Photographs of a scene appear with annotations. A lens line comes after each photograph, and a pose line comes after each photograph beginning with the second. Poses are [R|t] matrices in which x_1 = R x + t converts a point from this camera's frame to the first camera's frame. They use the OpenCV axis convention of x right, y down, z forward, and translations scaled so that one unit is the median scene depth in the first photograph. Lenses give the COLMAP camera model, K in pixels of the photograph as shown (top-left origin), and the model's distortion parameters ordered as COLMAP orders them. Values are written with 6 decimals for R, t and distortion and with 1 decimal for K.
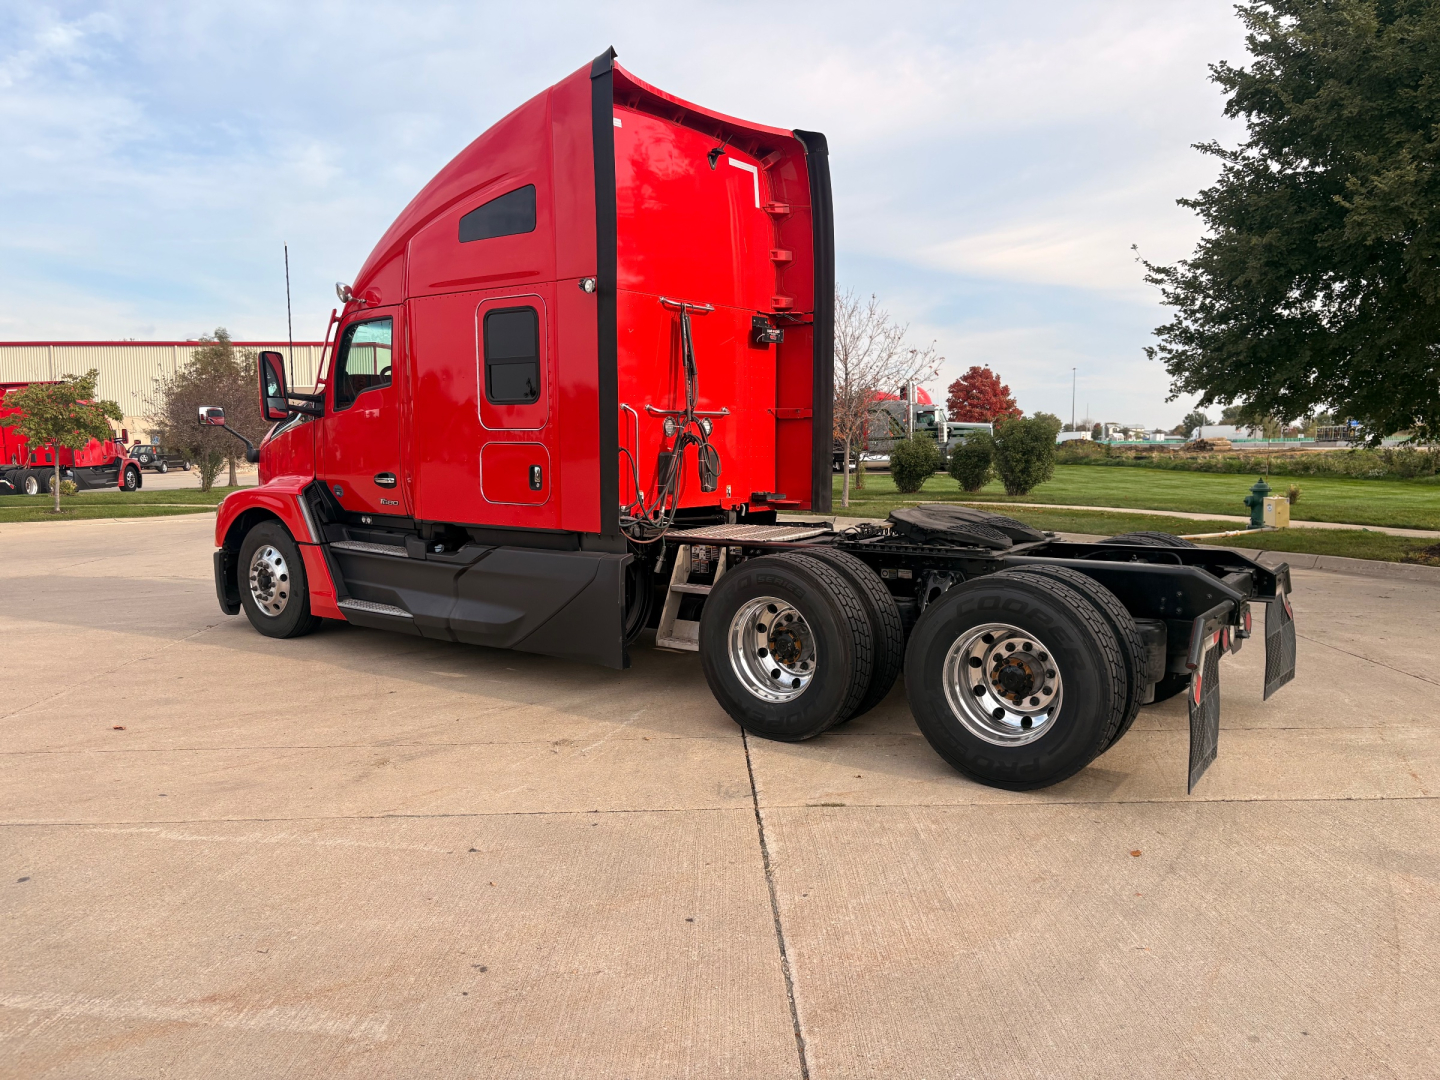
lens RADIAL K [[1091.8, 0, 732.2], [0, 1091.8, 551.6], [0, 0, 1]] dist [0.038236, -0.046775]
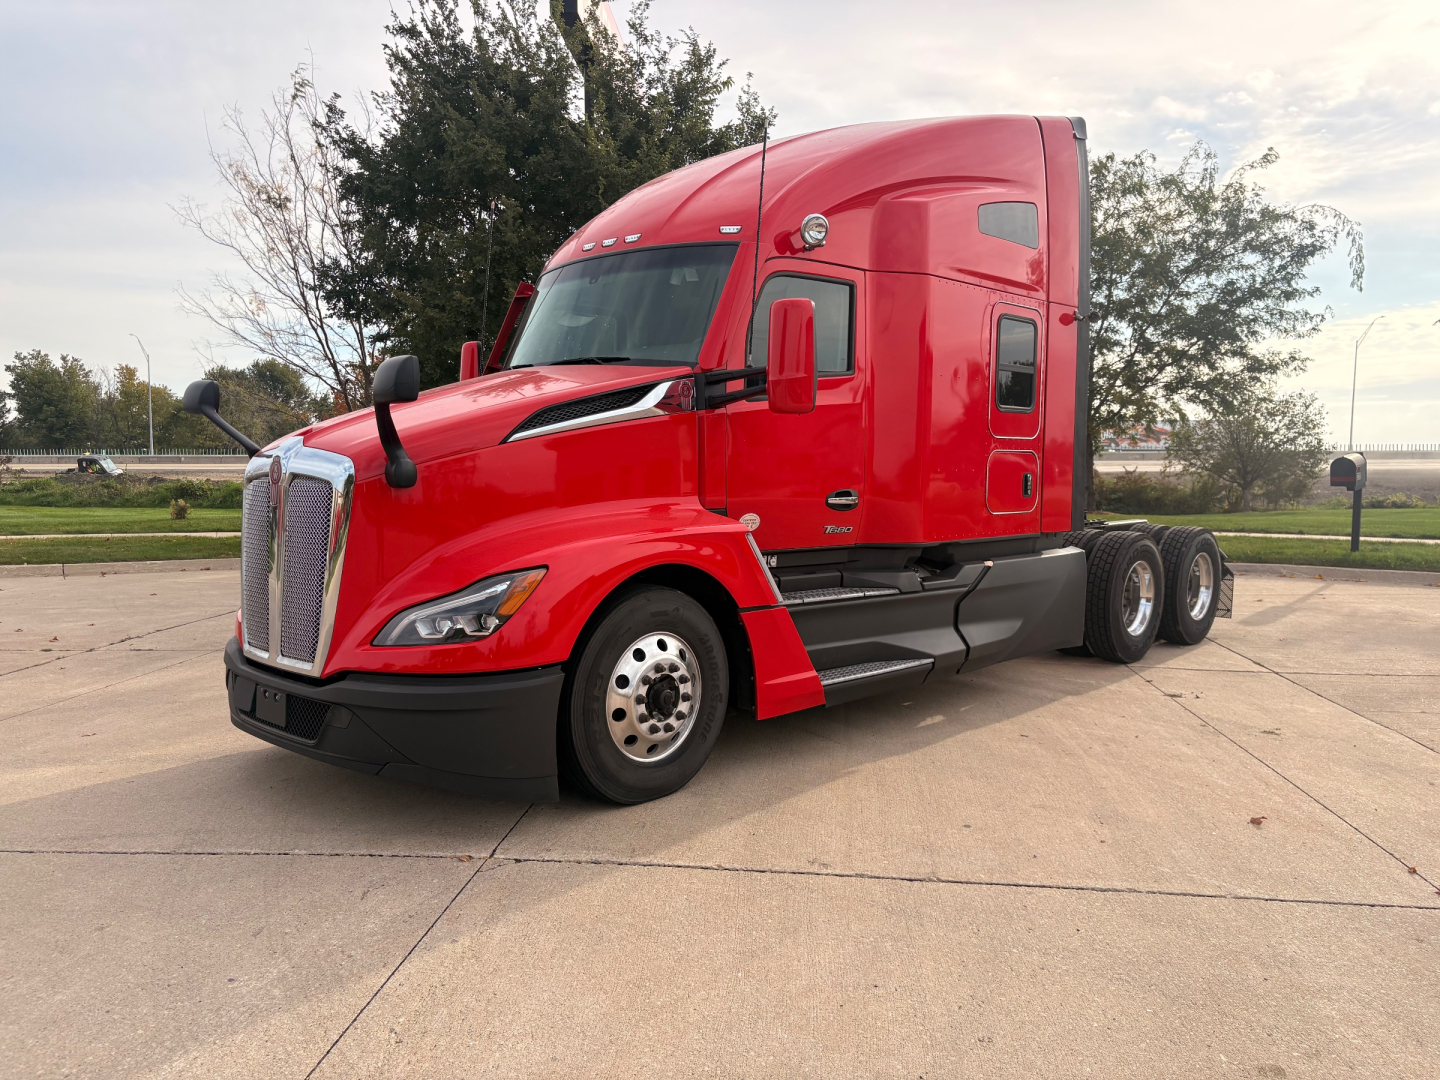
lens RADIAL K [[1091.8, 0, 705.9], [0, 1091.8, 534.2], [0, 0, 1]] dist [0.038236, -0.046775]
pose [[0.130263, -0.066681, 0.989235, -1.370045], [0.096106, 0.993887, 0.054339, -0.117556], [-0.986811, 0.087993, 0.135875, 1.275733]]
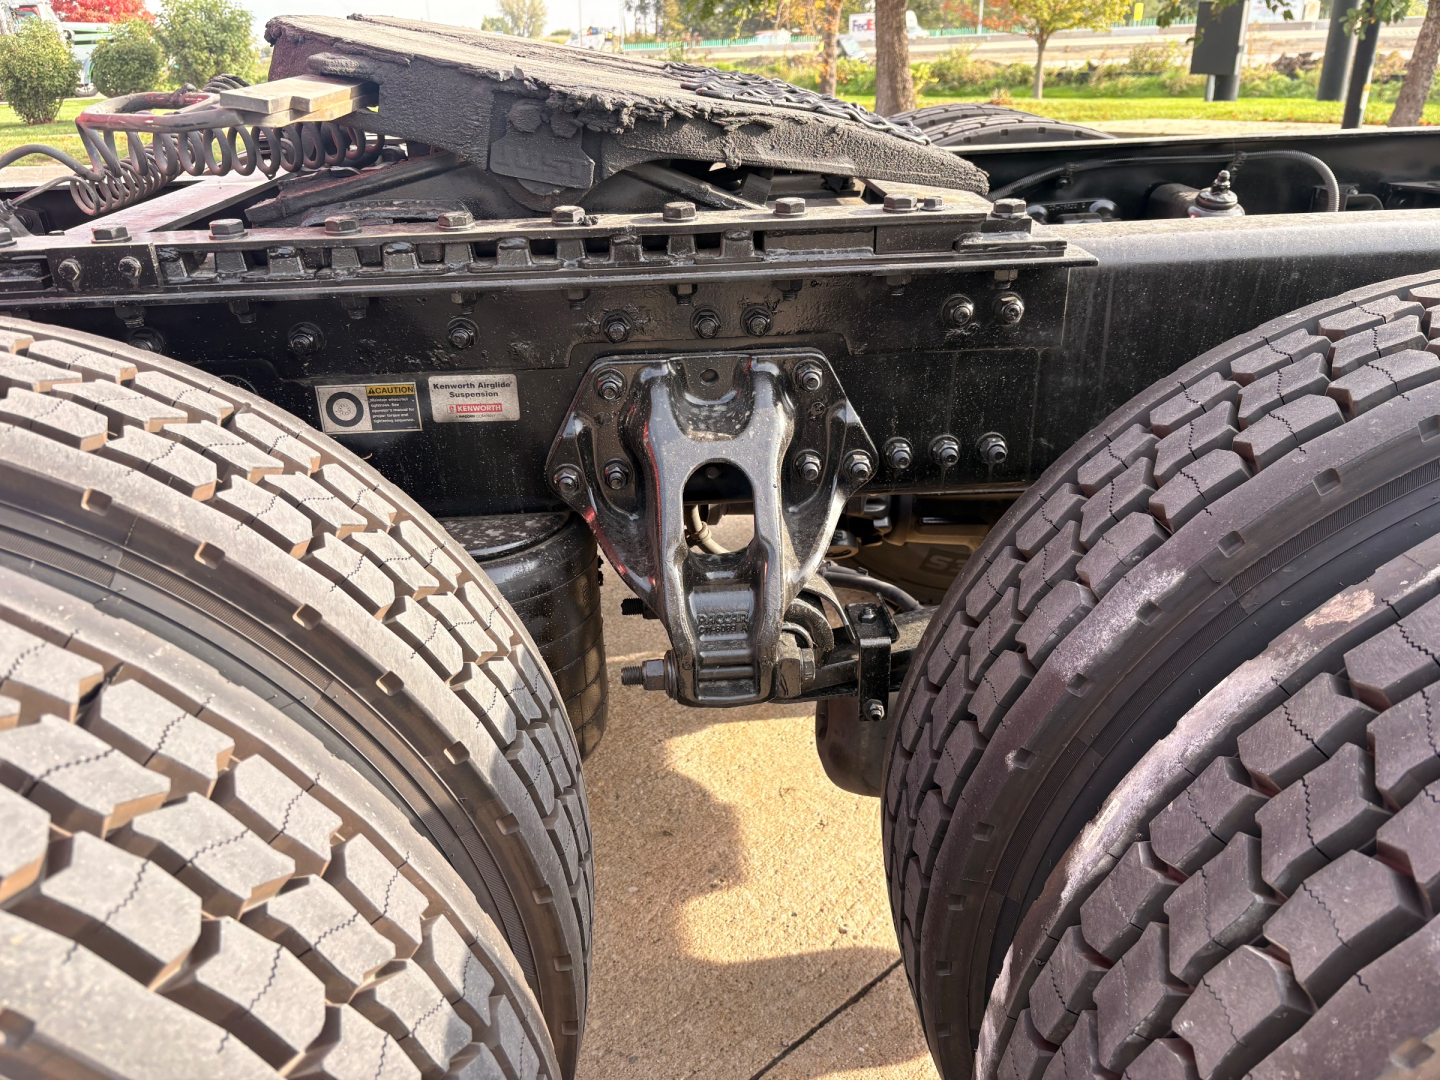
lens RADIAL K [[1091.8, 0, 706.4], [0, 1091.8, 540.4], [0, 0, 1]] dist [0.038236, -0.046775]
pose [[0.767547, -0.279009, 0.577084, 0.078659], [0.090838, 0.938557, 0.332956, -0.013053], [-0.634524, -0.203138, 0.745731, 0.834799]]
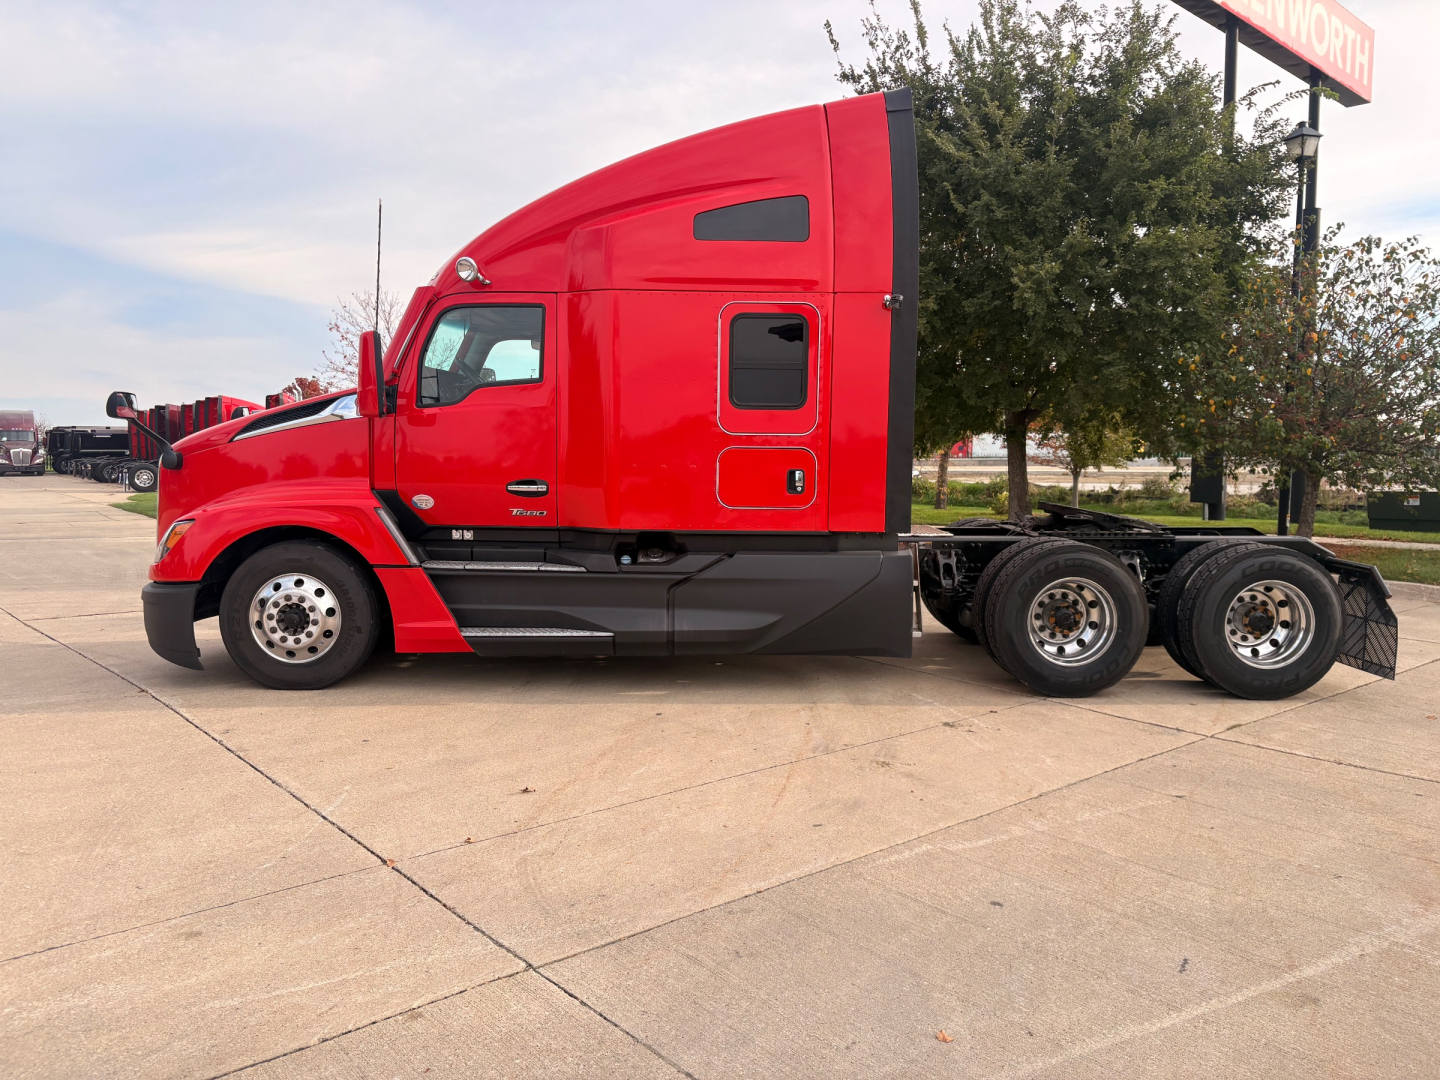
lens RADIAL K [[1091.8, 0, 712.3], [0, 1091.8, 531.1], [0, 0, 1]] dist [0.038236, -0.046775]
pose [[0.785122, -0.033848, 0.618416, -0.960201], [0.053391, 0.998487, -0.013133, -0.013680], [-0.617036, 0.043329, 0.785741, 0.274582]]
